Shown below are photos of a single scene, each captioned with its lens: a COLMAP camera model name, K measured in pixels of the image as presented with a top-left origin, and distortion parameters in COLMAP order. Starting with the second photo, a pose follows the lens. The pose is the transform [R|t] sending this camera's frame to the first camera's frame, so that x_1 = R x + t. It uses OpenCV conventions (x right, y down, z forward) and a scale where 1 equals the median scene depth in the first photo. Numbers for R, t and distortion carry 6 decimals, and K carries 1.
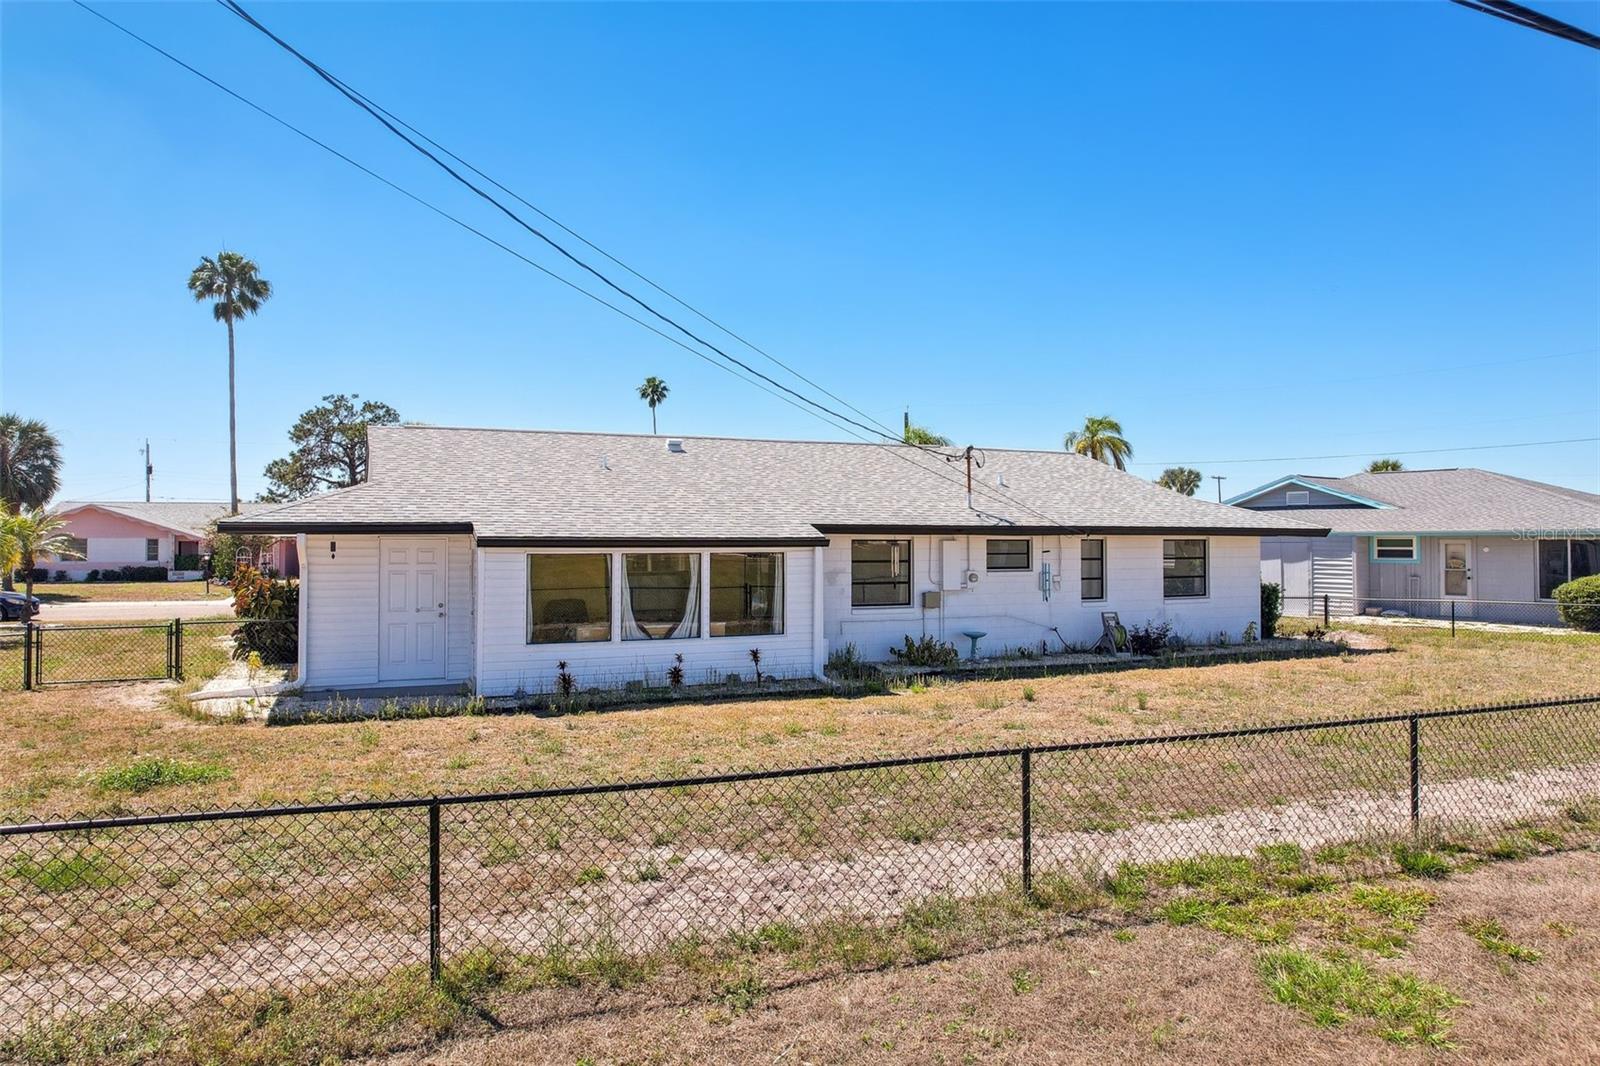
lens RADIAL K [[1044.6, 0, 798.1], [0, 1044.6, 519.2], [0, 0, 1]] dist [-0.064110, 0.048288]
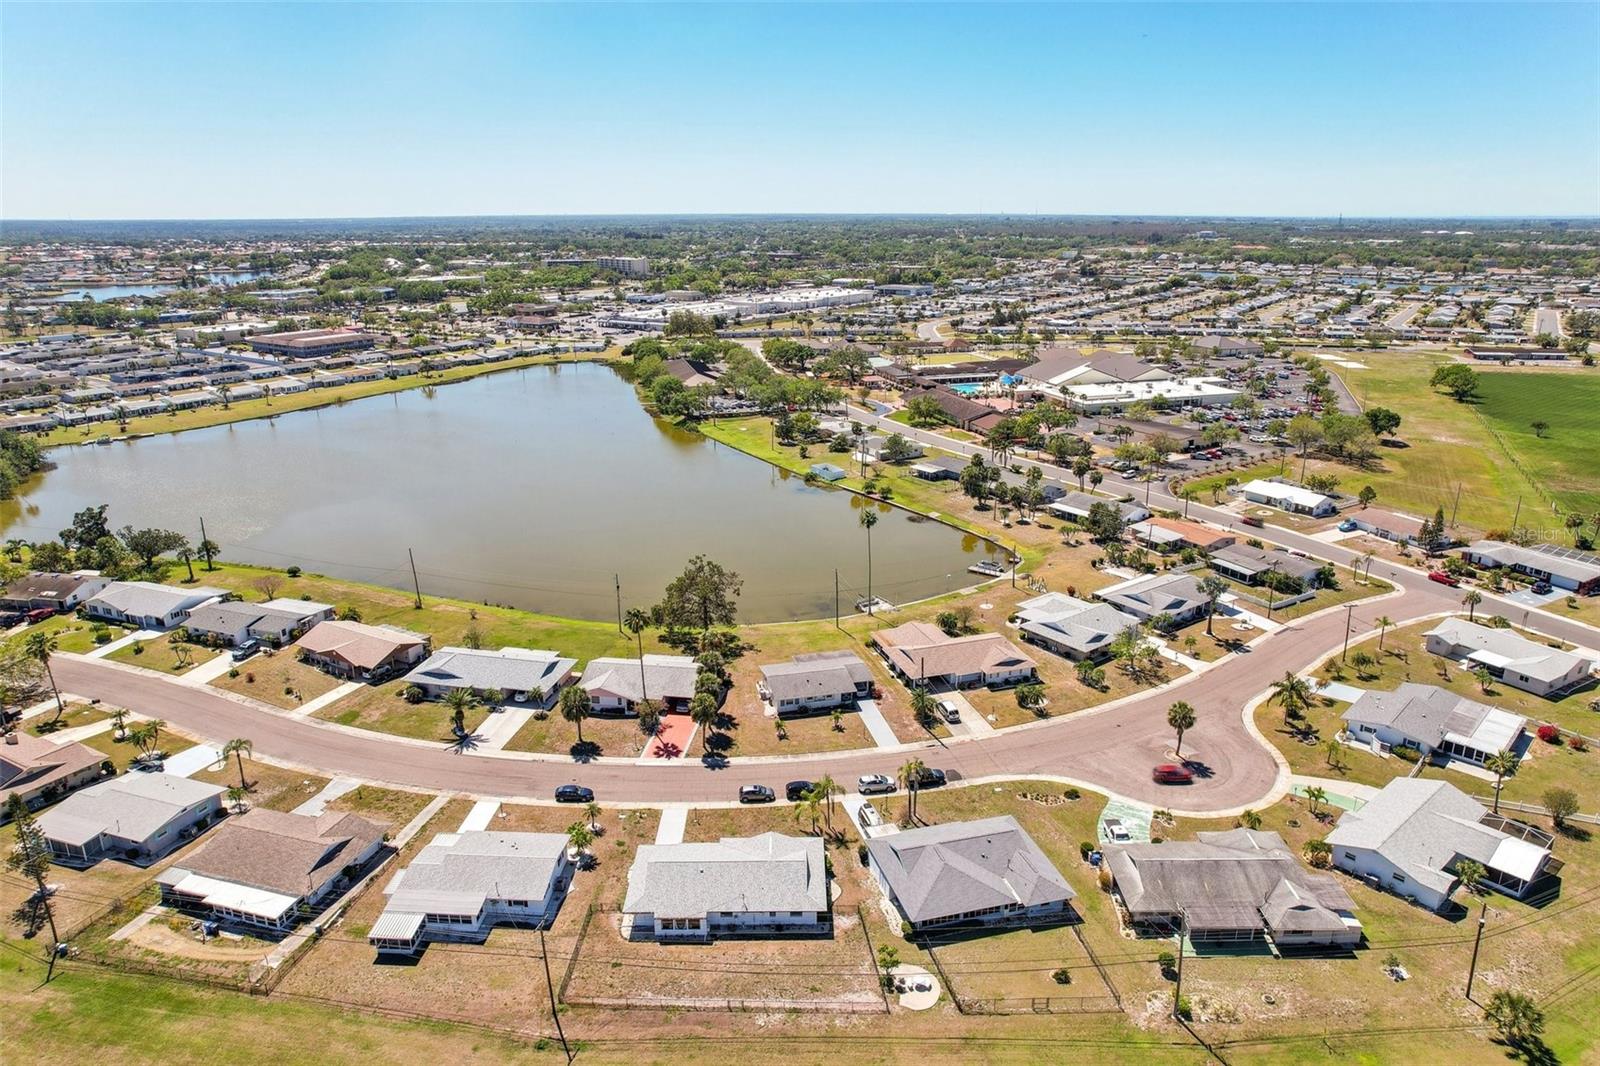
lens RADIAL K [[1044.6, 0, 792.4], [0, 1044.6, 531.3], [0, 0, 1]] dist [-0.064110, 0.048288]
pose [[0.915095, 0.104436, -0.389480, 2.275221], [0.020372, 0.952672, 0.303317, -3.451921], [0.402724, -0.285498, 0.869657, -3.017686]]
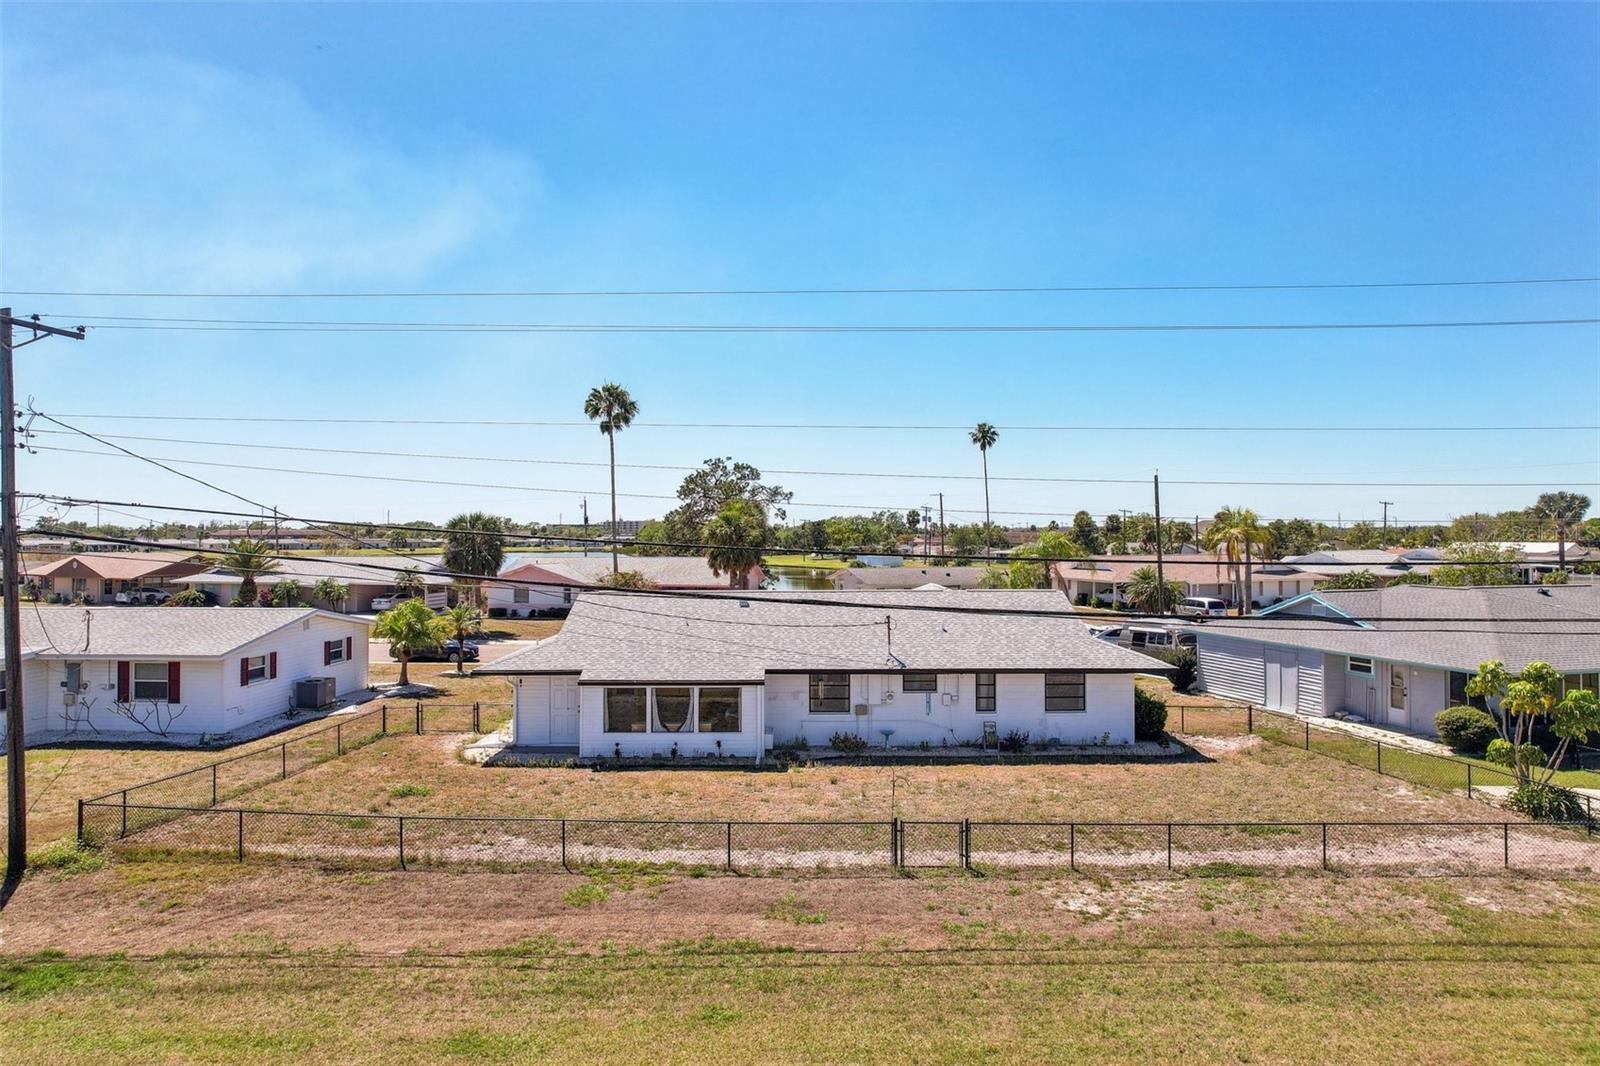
lens RADIAL K [[1044.6, 0, 812.4], [0, 1044.6, 523.9], [0, 0, 1]] dist [-0.064110, 0.048288]
pose [[0.920341, -0.004309, -0.391093, 0.678239], [0.009278, 0.999898, 0.010816, -0.227314], [0.391006, -0.013583, 0.920288, -0.524238]]
